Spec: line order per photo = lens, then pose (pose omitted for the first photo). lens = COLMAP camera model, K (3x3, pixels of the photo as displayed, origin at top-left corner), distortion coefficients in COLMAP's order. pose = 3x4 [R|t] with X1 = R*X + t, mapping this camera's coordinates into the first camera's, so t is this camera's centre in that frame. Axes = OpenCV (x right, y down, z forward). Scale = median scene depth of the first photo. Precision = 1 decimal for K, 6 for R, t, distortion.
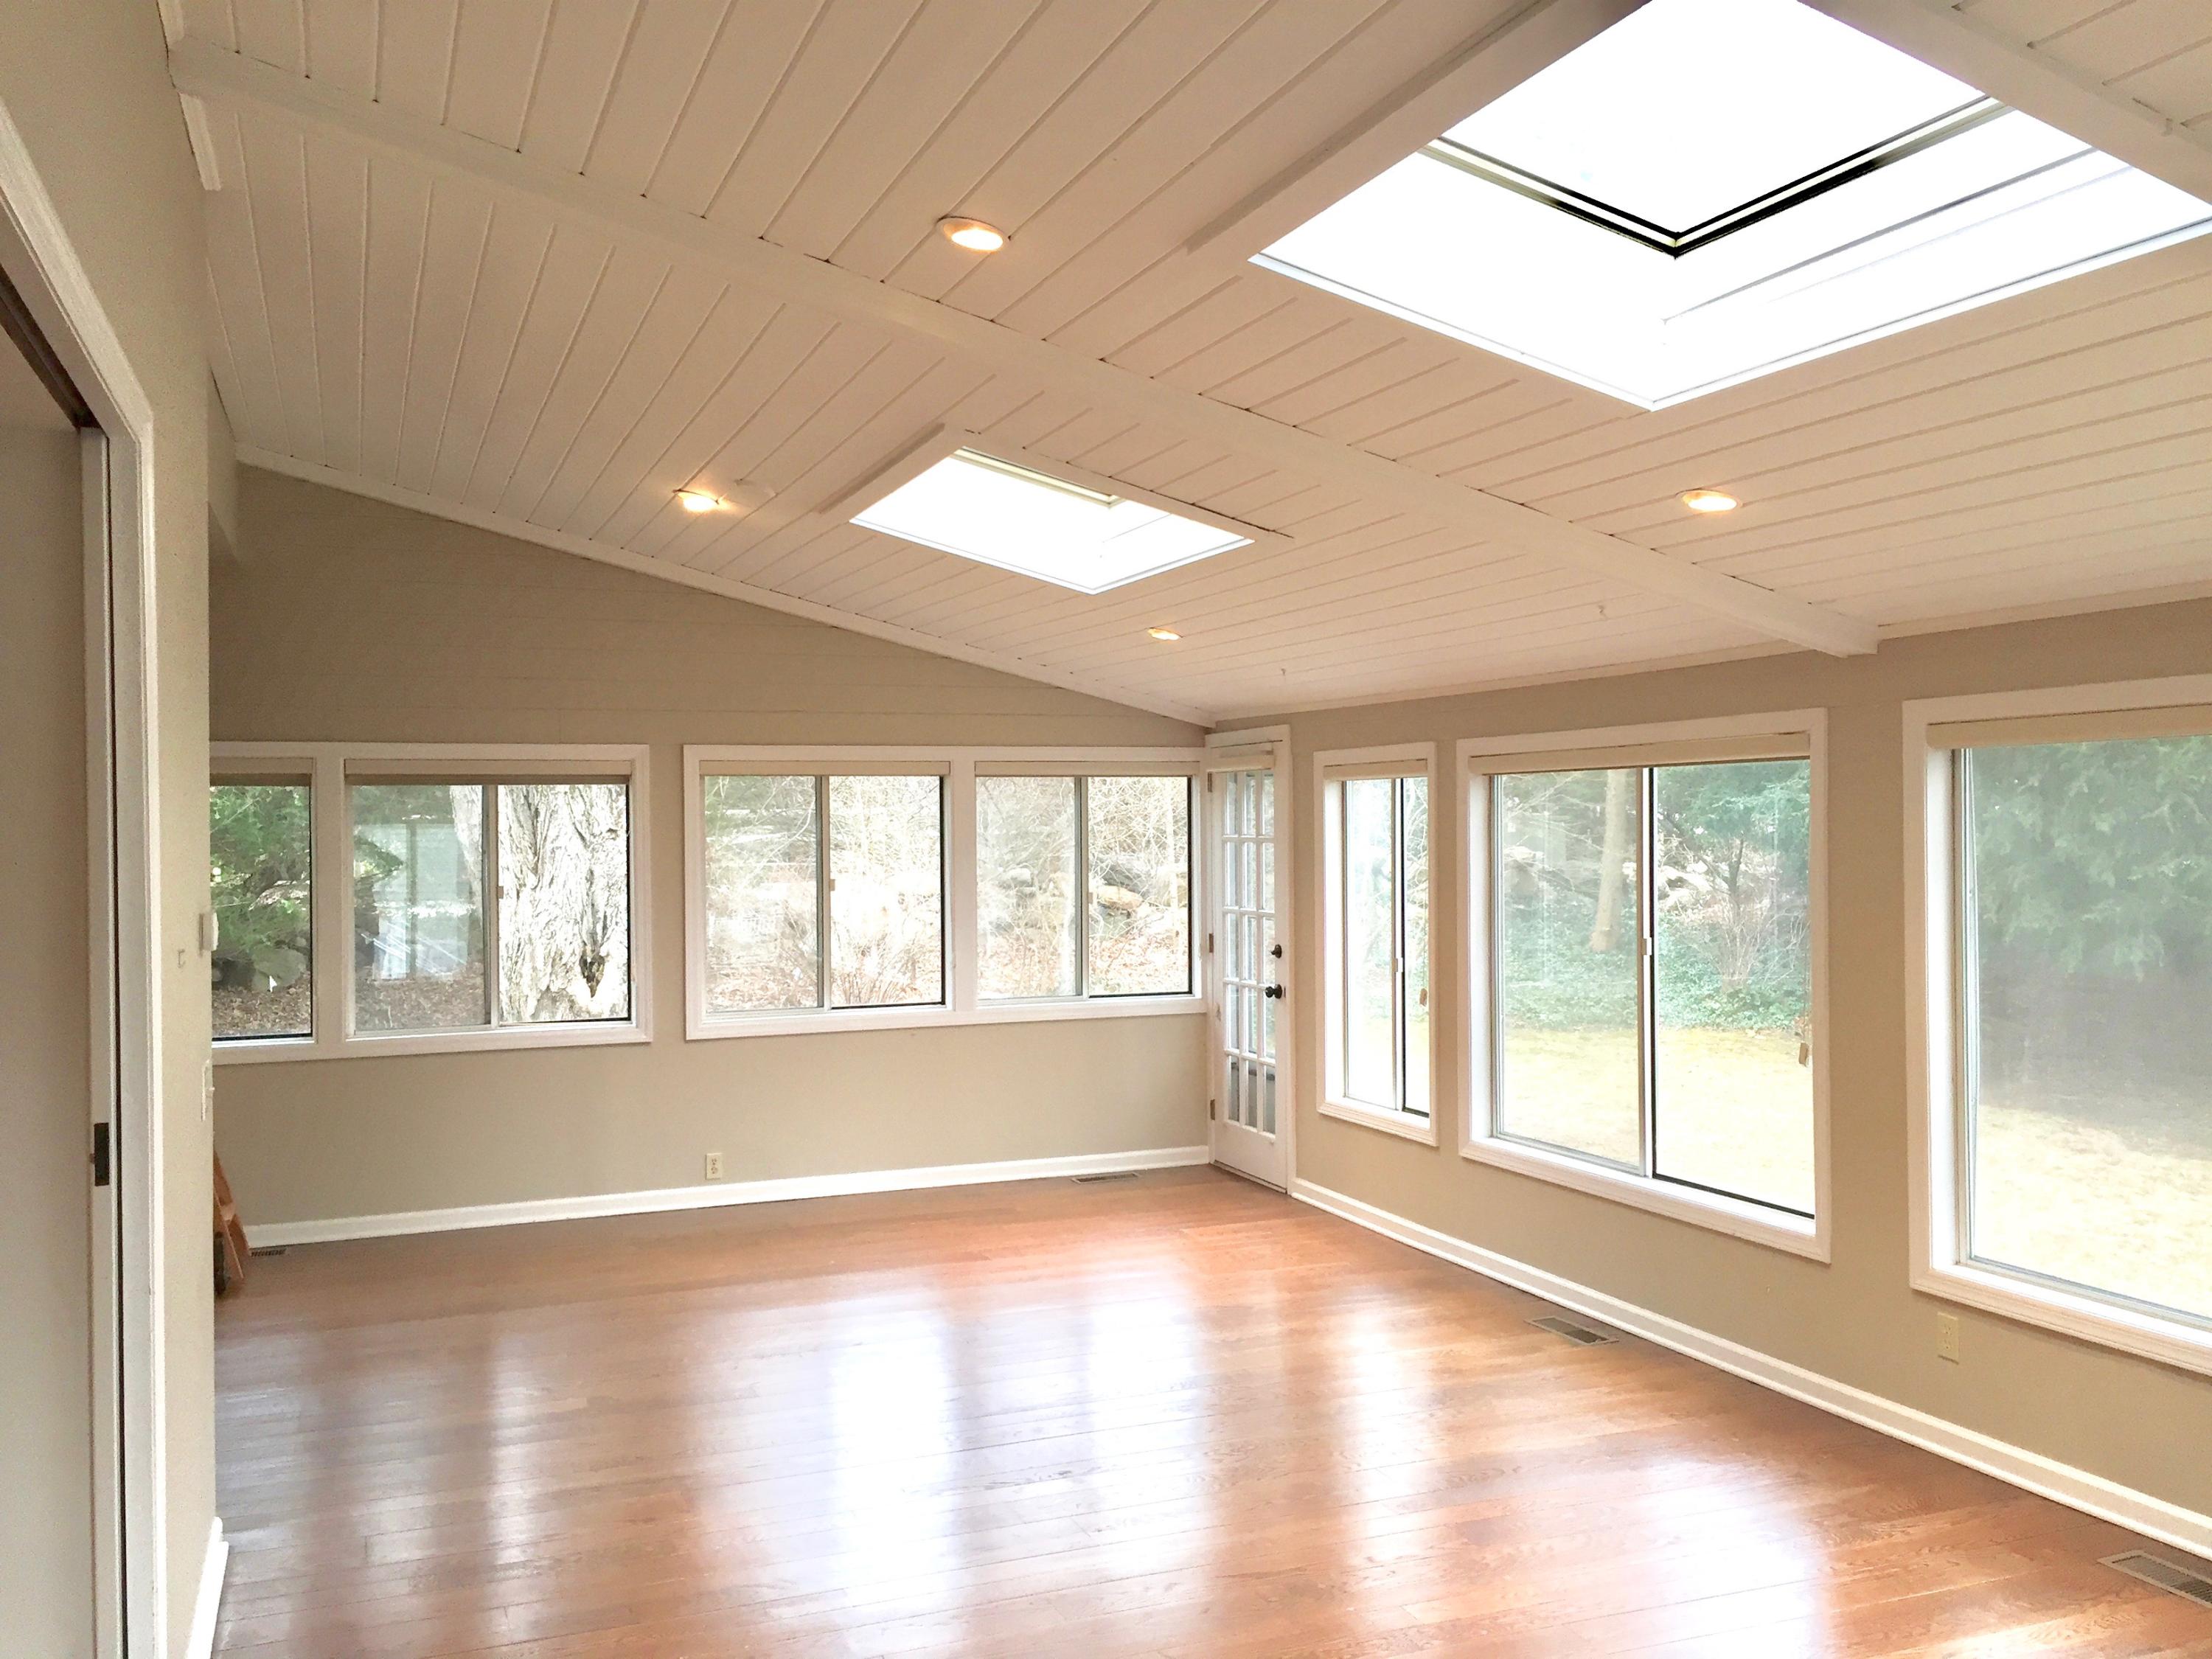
lens RADIAL K [[1882.5, 0, 1091.2], [0, 1882.5, 829.8], [0, 0, 1]] dist [0.052190, -0.058387]
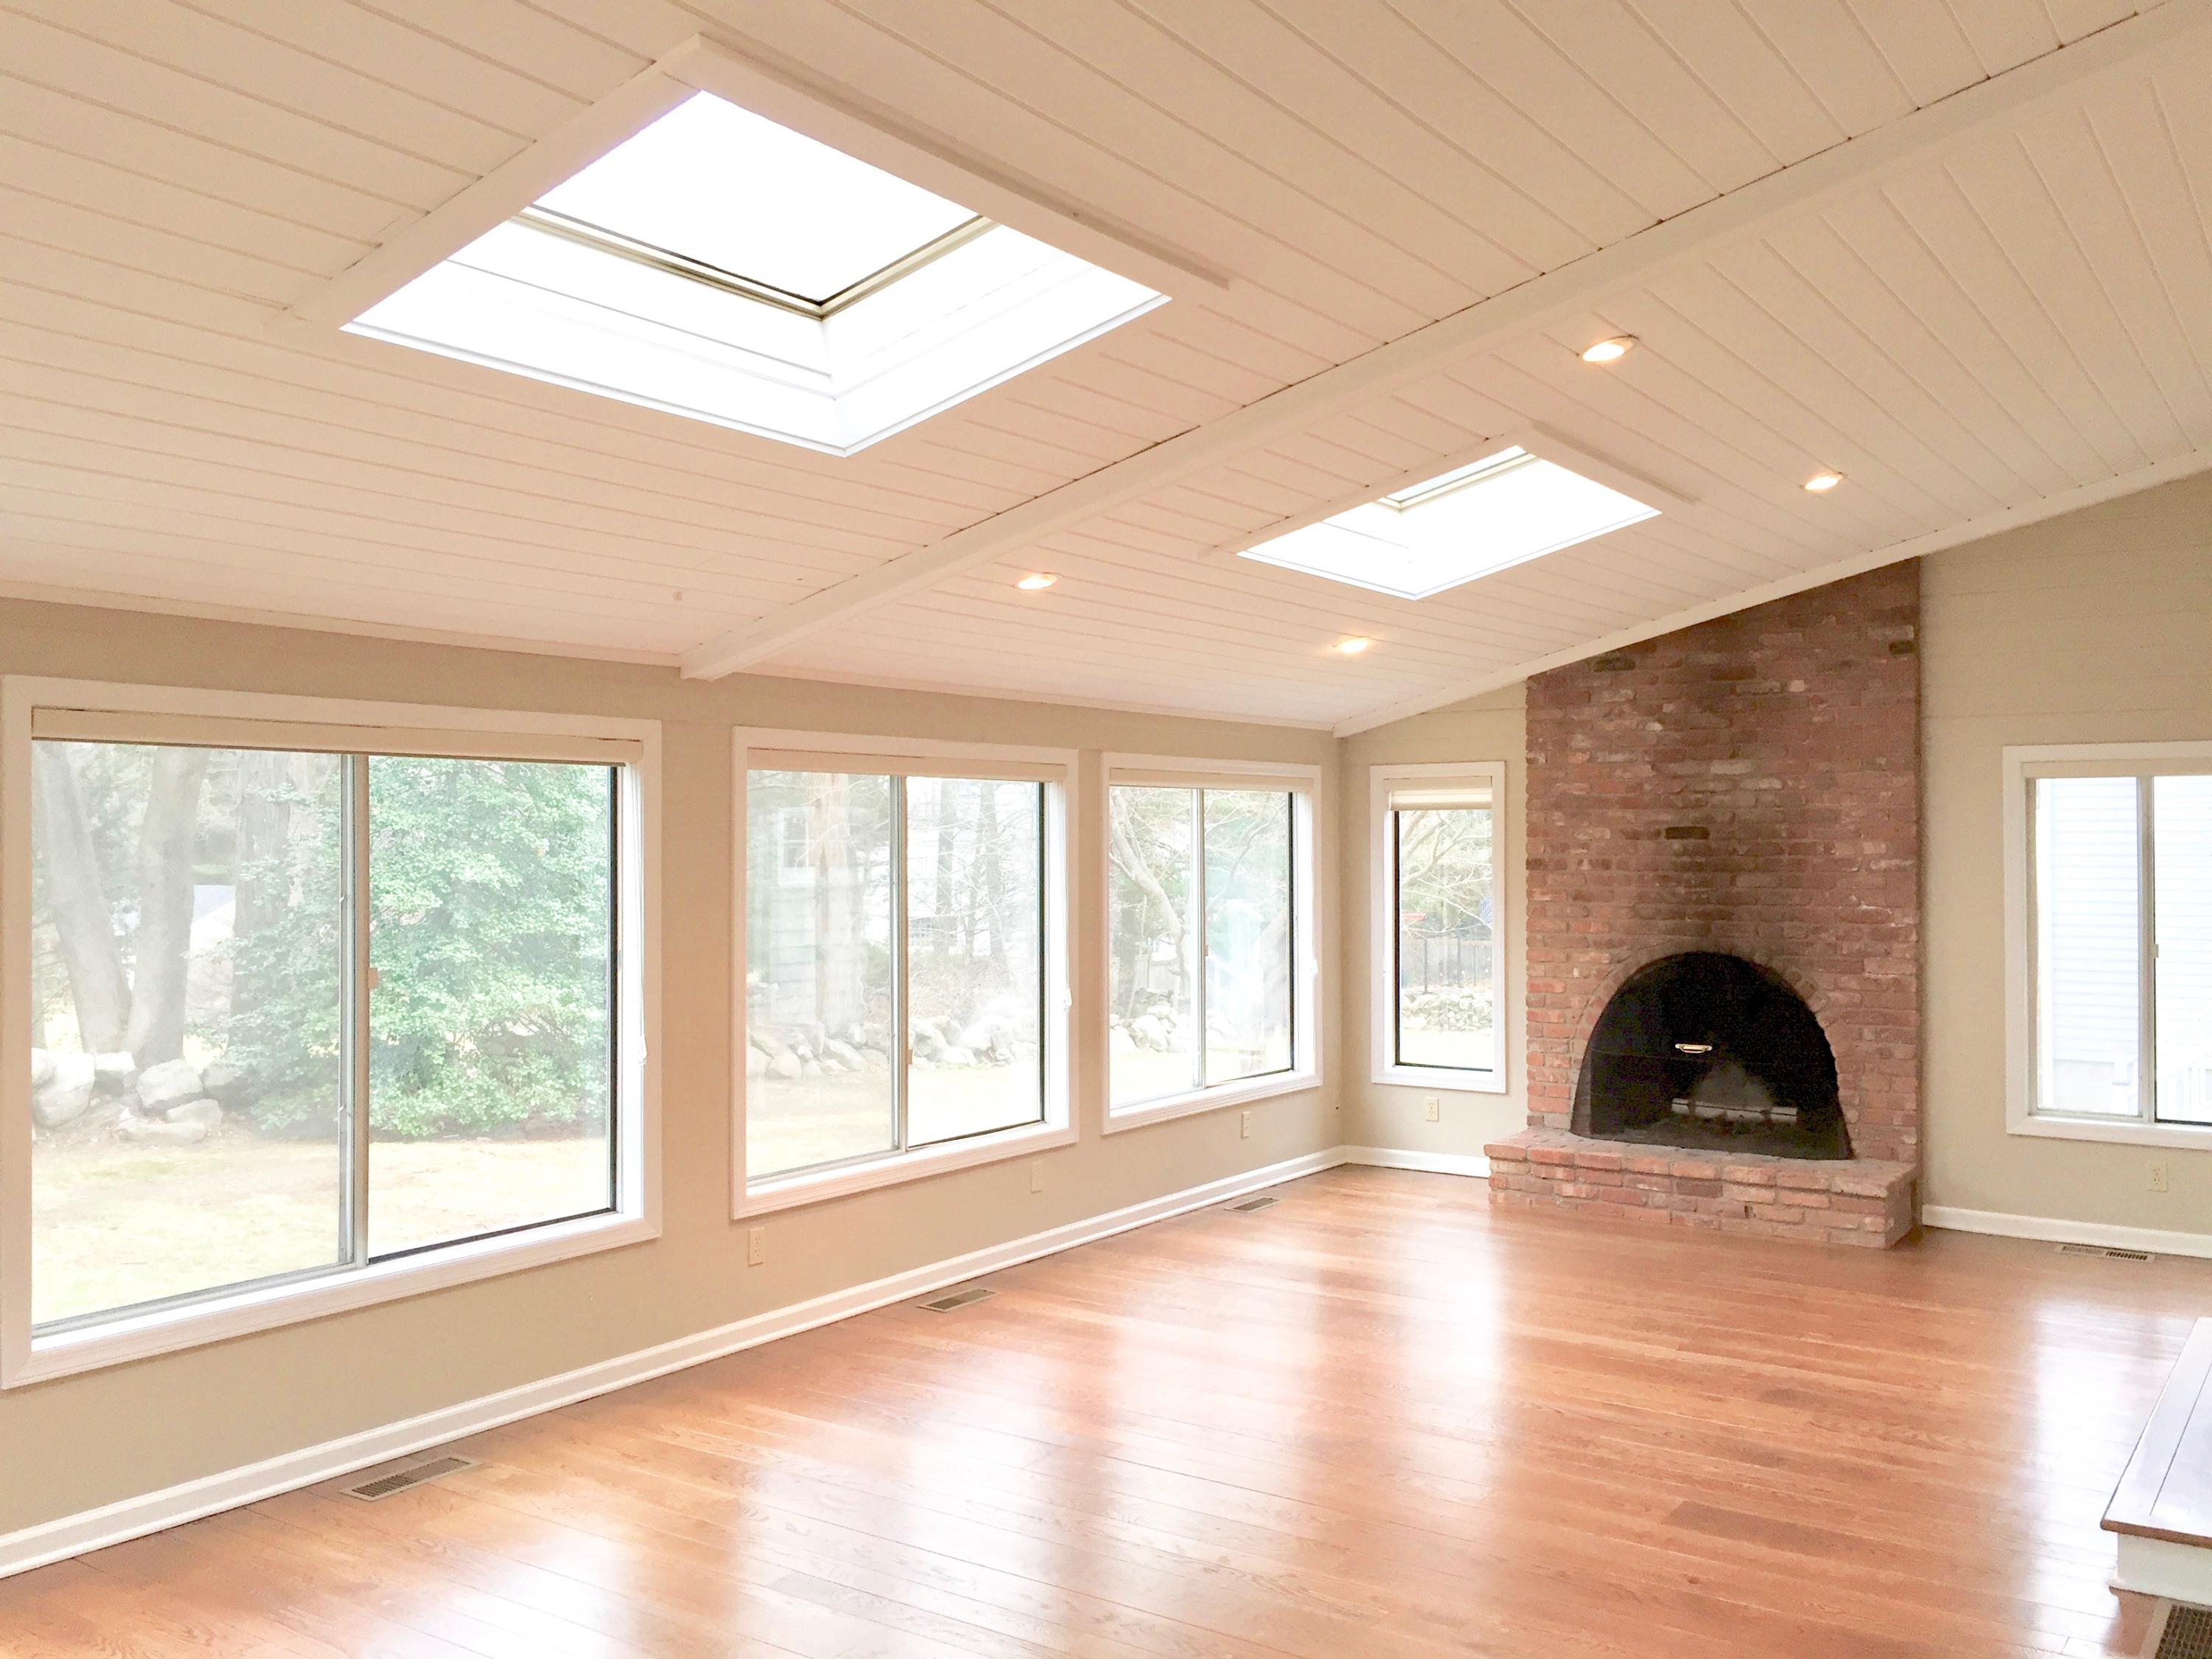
lens RADIAL K [[1882.5, 0, 1054.2], [0, 1882.5, 821.9], [0, 0, 1]] dist [0.052190, -0.058387]
pose [[-0.543710, 0.012763, 0.839176, -0.614580], [0.003831, 0.999912, -0.012726, 0.007266], [-0.839264, -0.003704, -0.543711, 1.346277]]
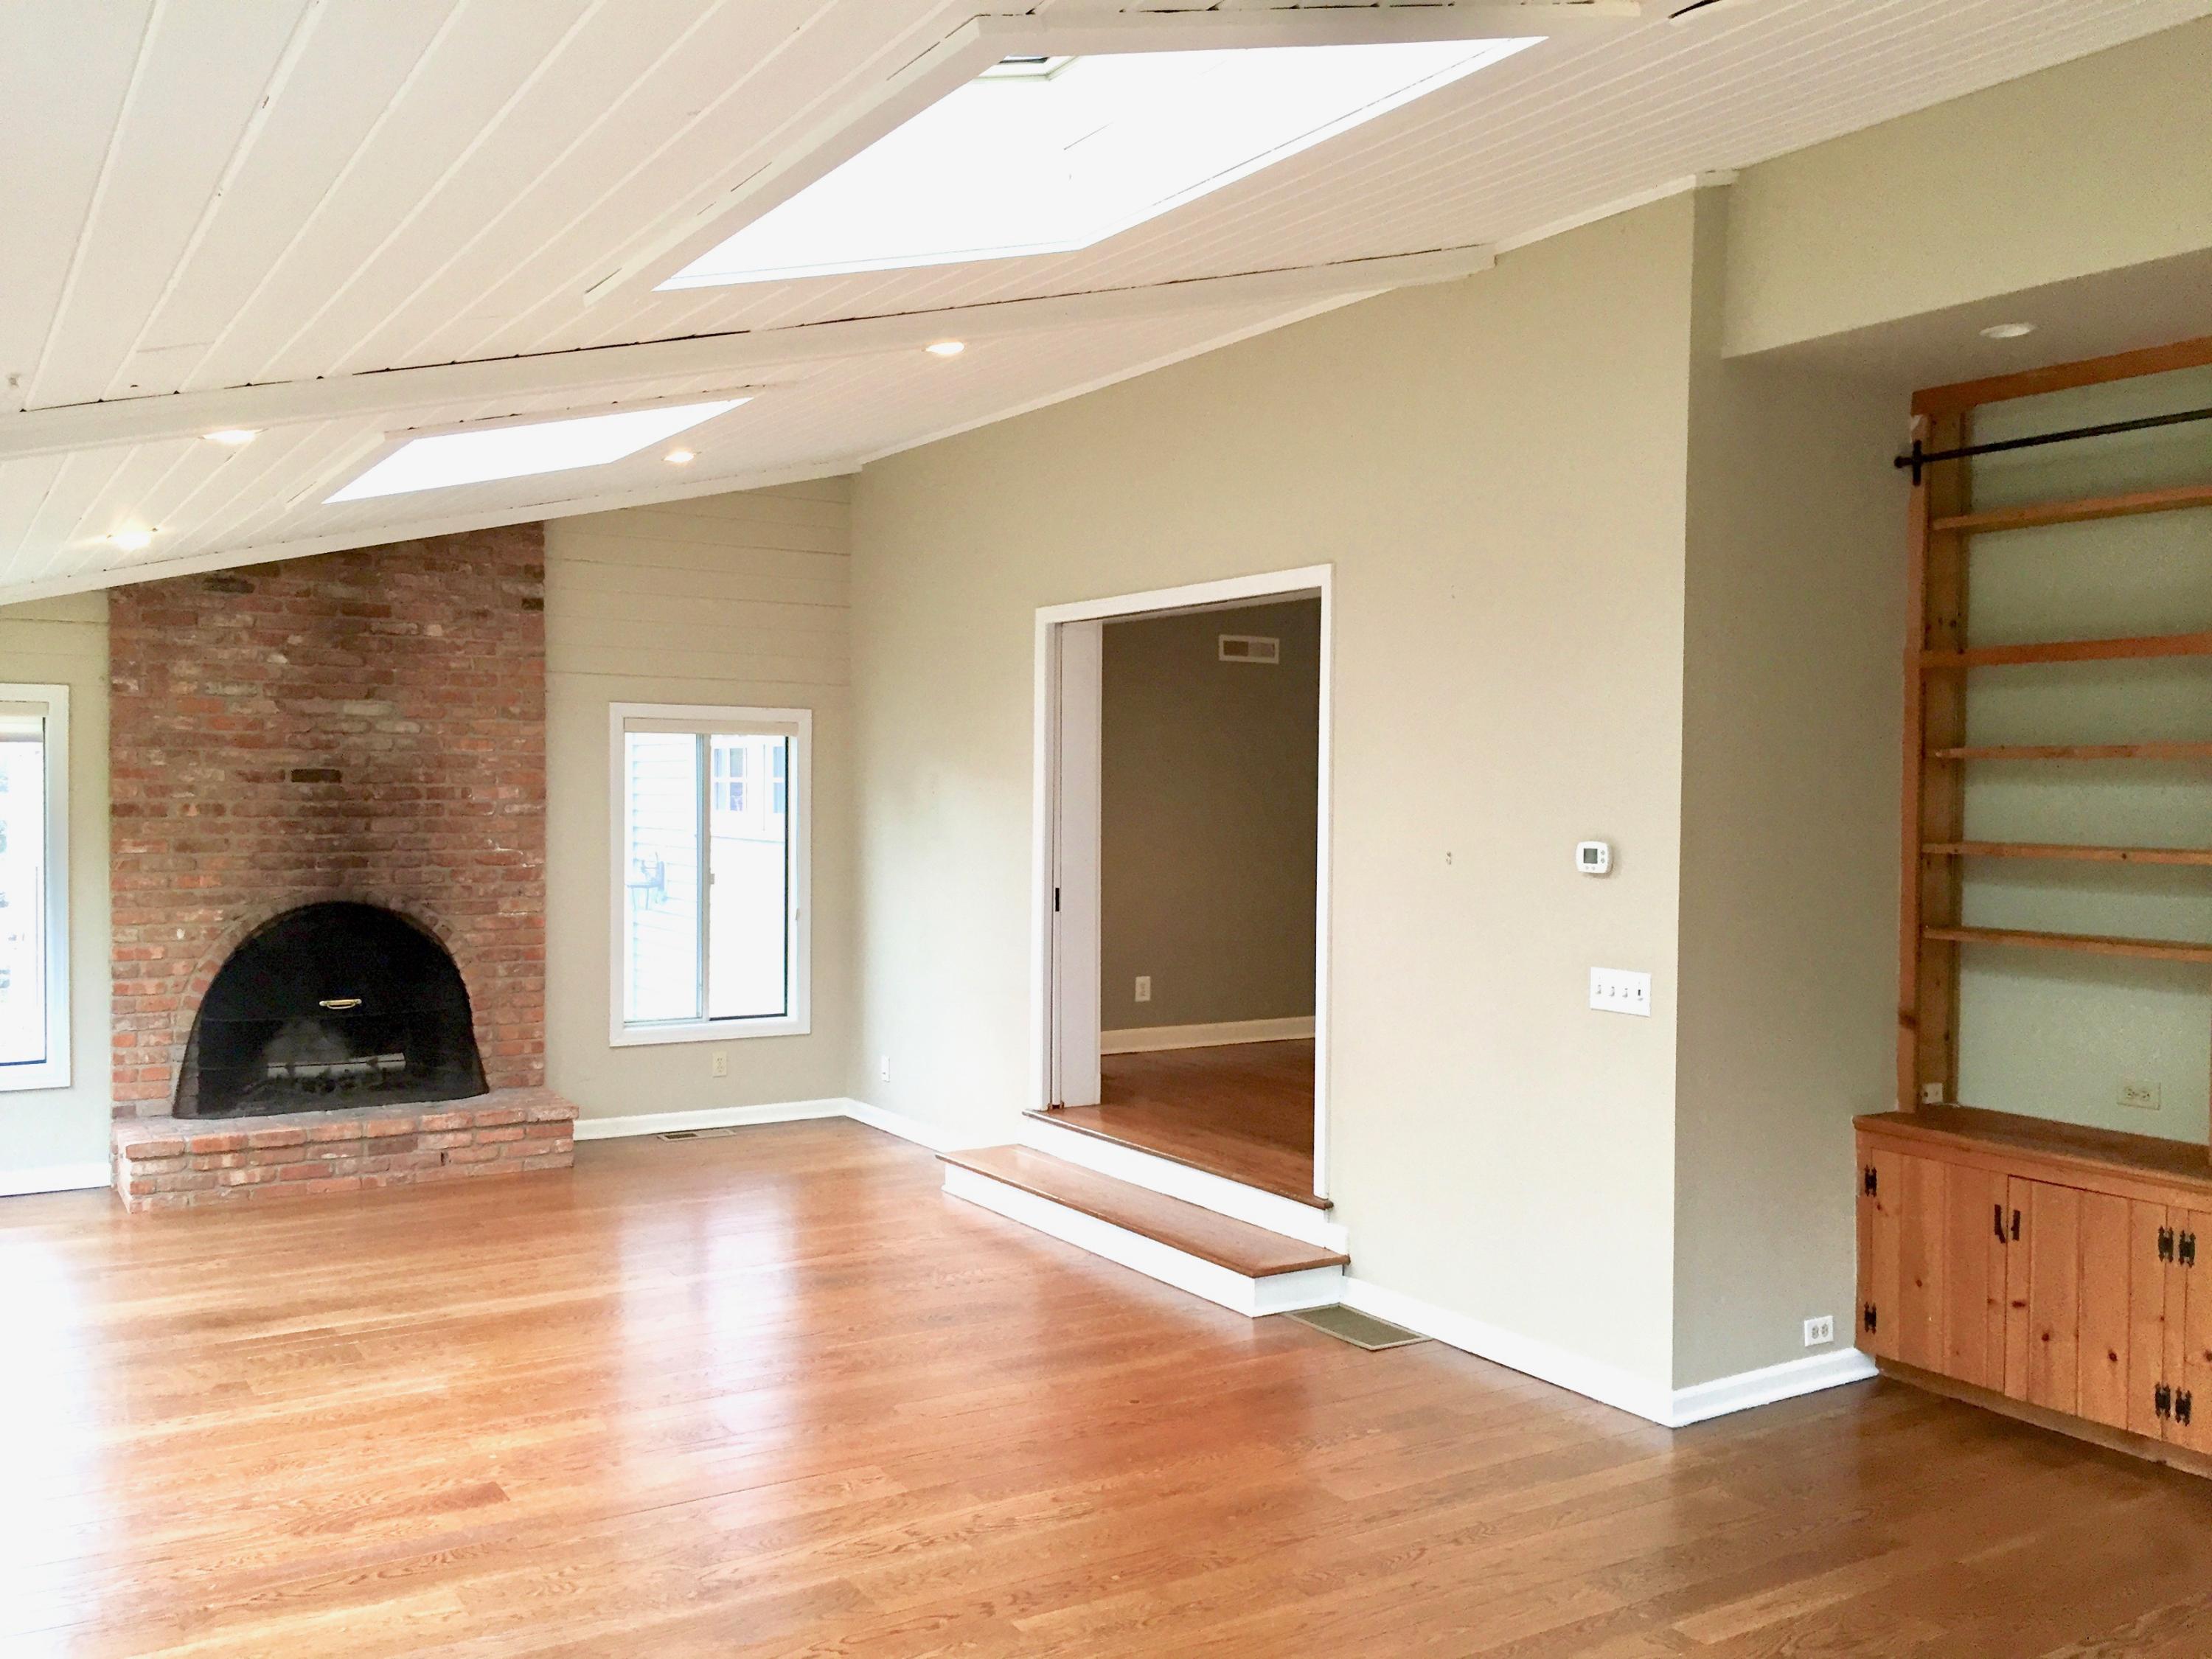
lens RADIAL K [[1882.5, 0, 1106.2], [0, 1882.5, 824.8], [0, 0, 1]] dist [0.052190, -0.058387]
pose [[-0.980999, -0.001238, -0.194009, 0.070228], [-0.005300, 0.999777, 0.020419, 0.003441], [0.193941, 0.021060, -0.980787, 1.603174]]
